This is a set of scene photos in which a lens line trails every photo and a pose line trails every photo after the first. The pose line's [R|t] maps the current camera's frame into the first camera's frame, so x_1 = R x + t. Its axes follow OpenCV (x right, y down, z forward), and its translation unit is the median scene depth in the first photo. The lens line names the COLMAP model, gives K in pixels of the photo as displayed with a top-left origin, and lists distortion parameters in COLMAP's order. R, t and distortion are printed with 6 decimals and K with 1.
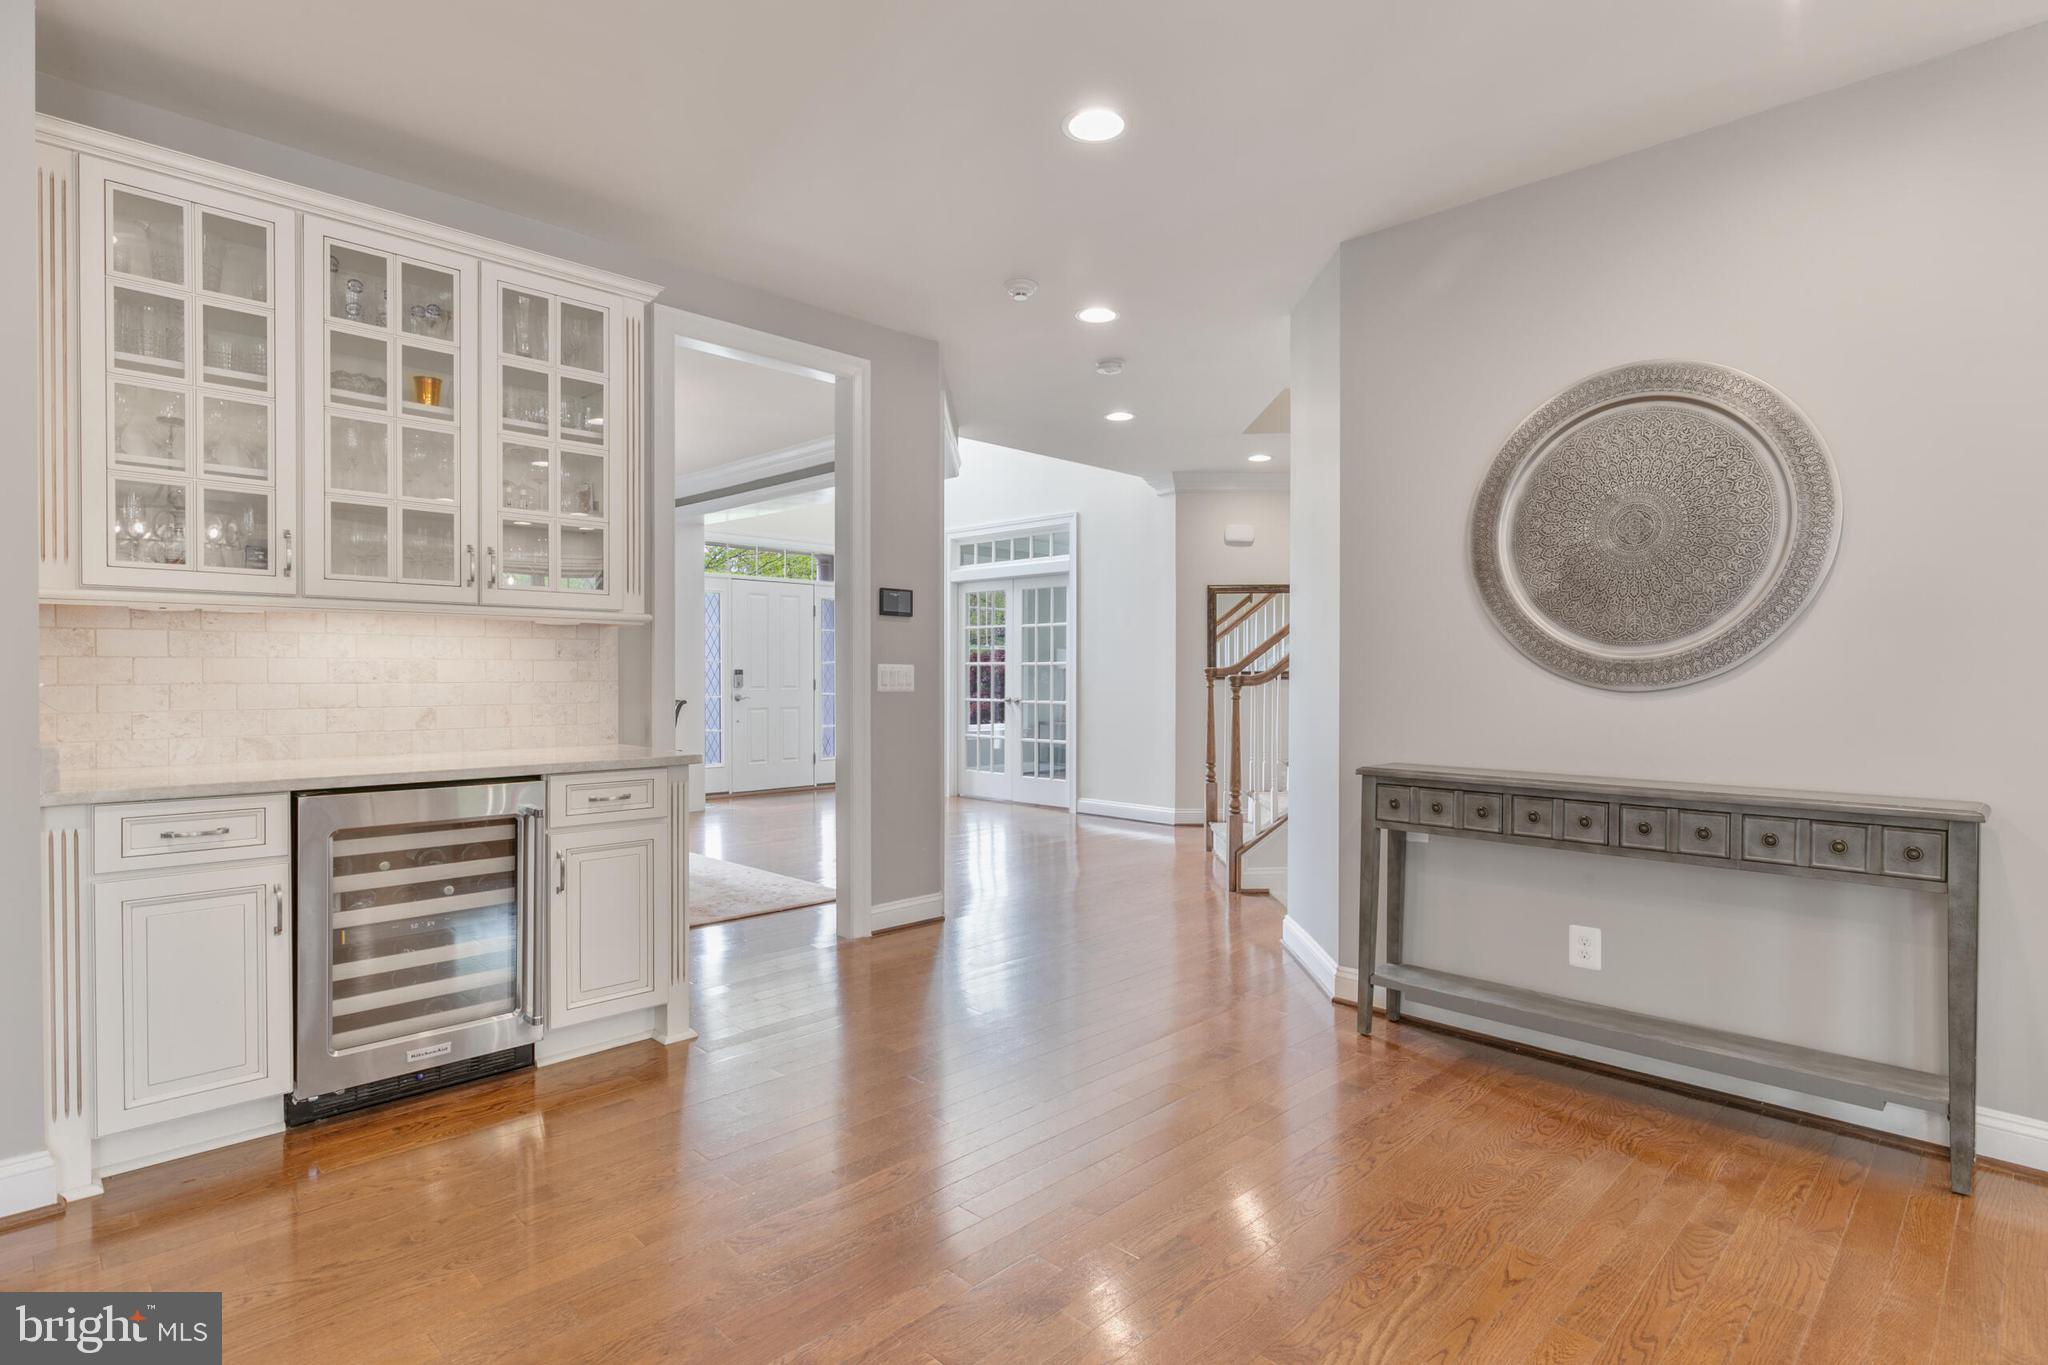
lens RADIAL K [[1029.5, 0, 1022.5], [0, 1029.5, 678.5], [0, 0, 1]] dist [-0.013773, -0.000757]
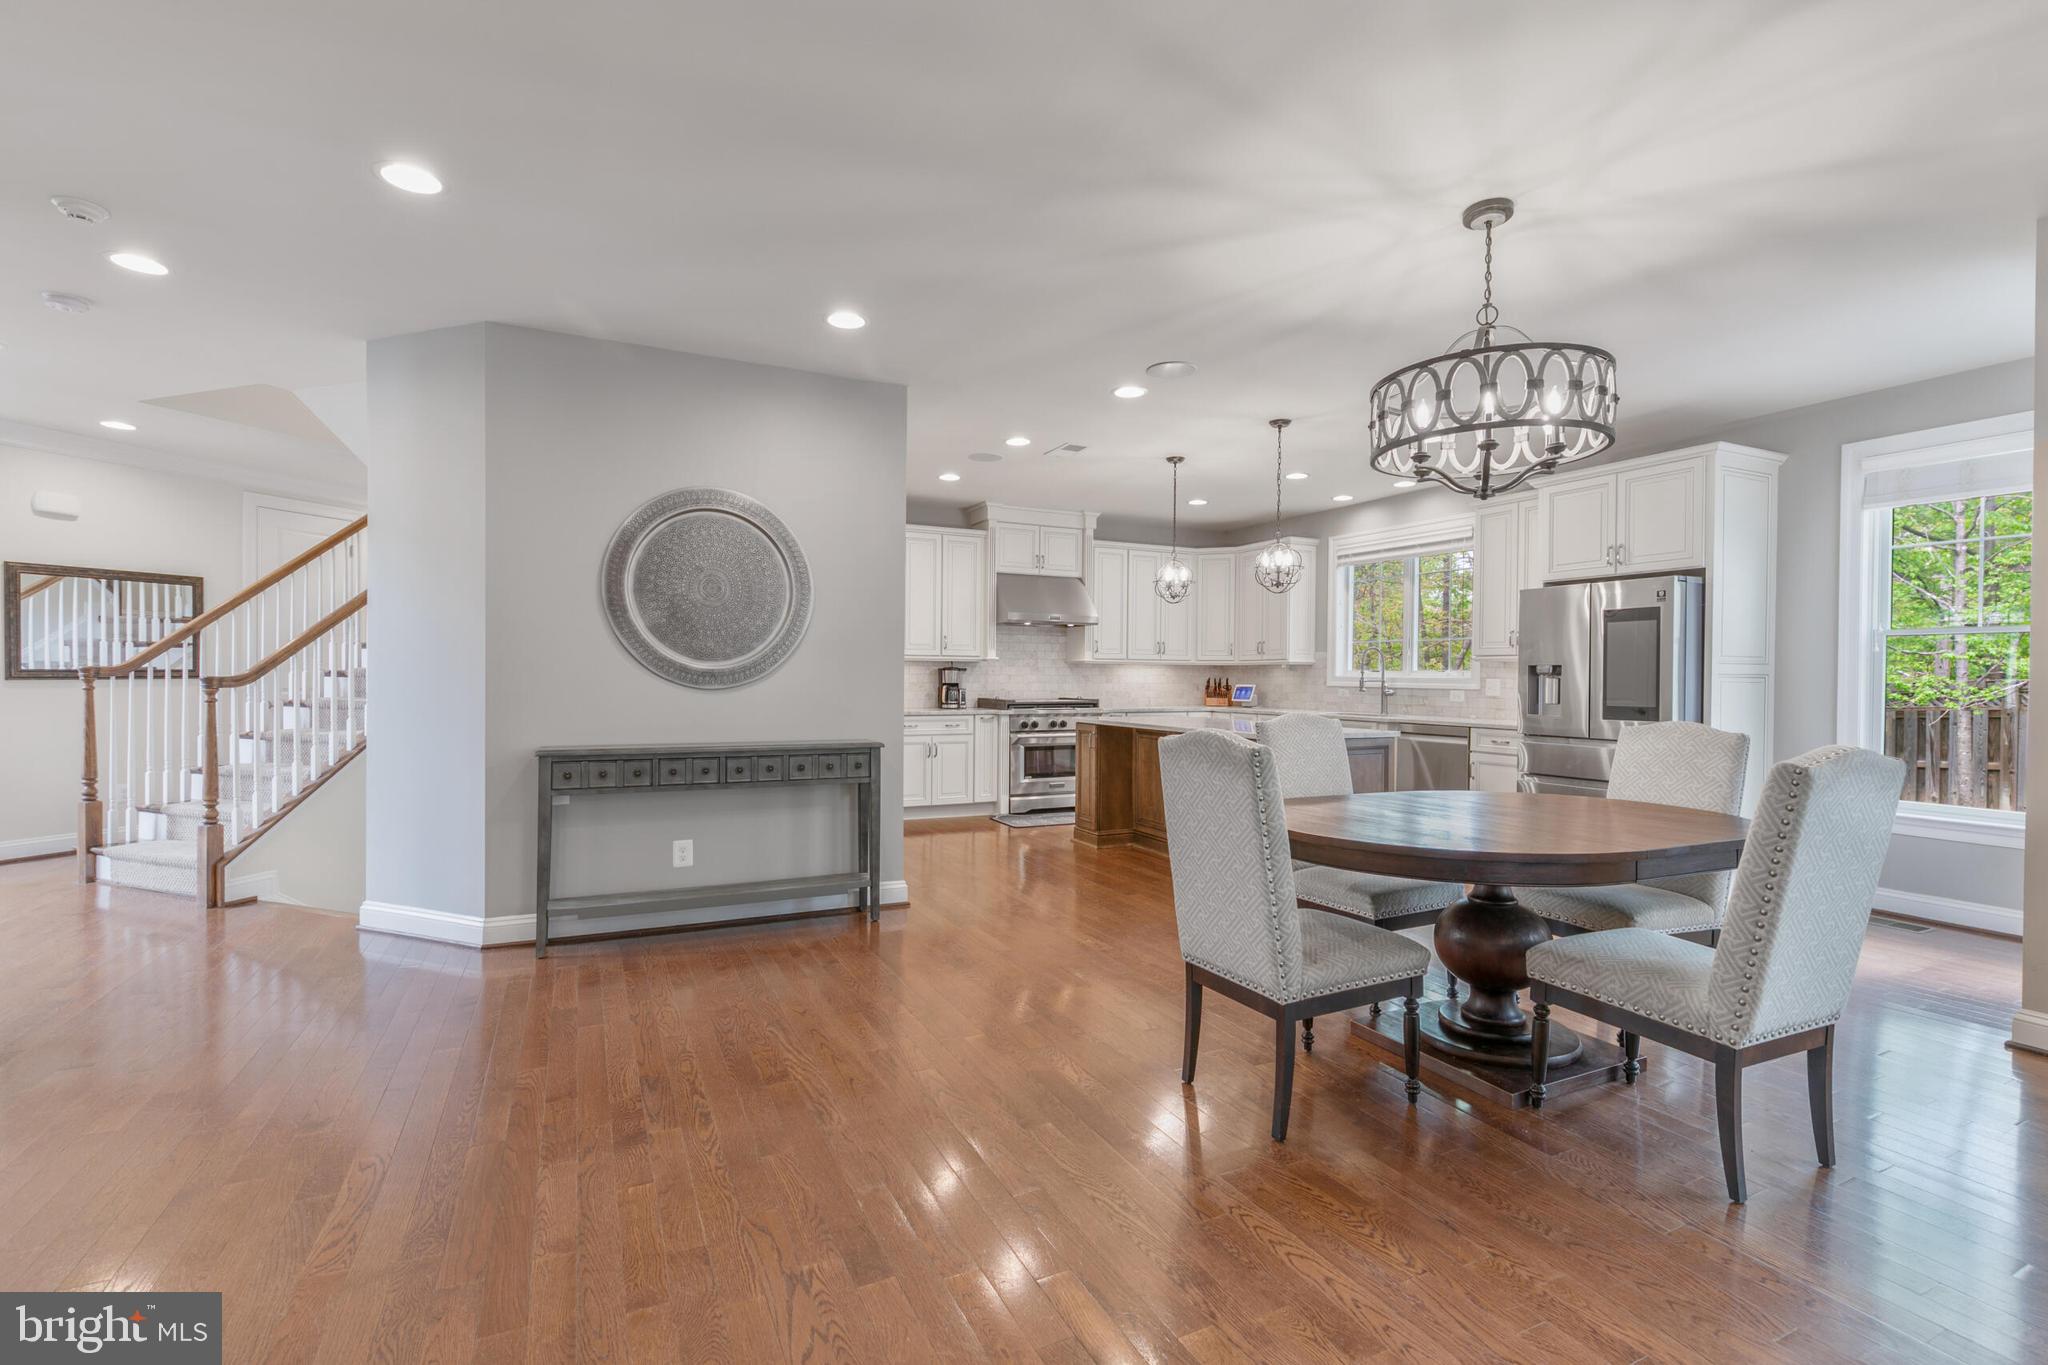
lens RADIAL K [[906.2, 0, 1017.7], [0, 906.2, 678.6], [0, 0, 1]] dist [-0.001948, 0.000002]
pose [[0.327048, -0.003995, 0.944999, -0.586214], [-0.001391, 0.999988, 0.004708, -0.011087], [-0.945007, -0.002854, 0.327039, 0.067817]]
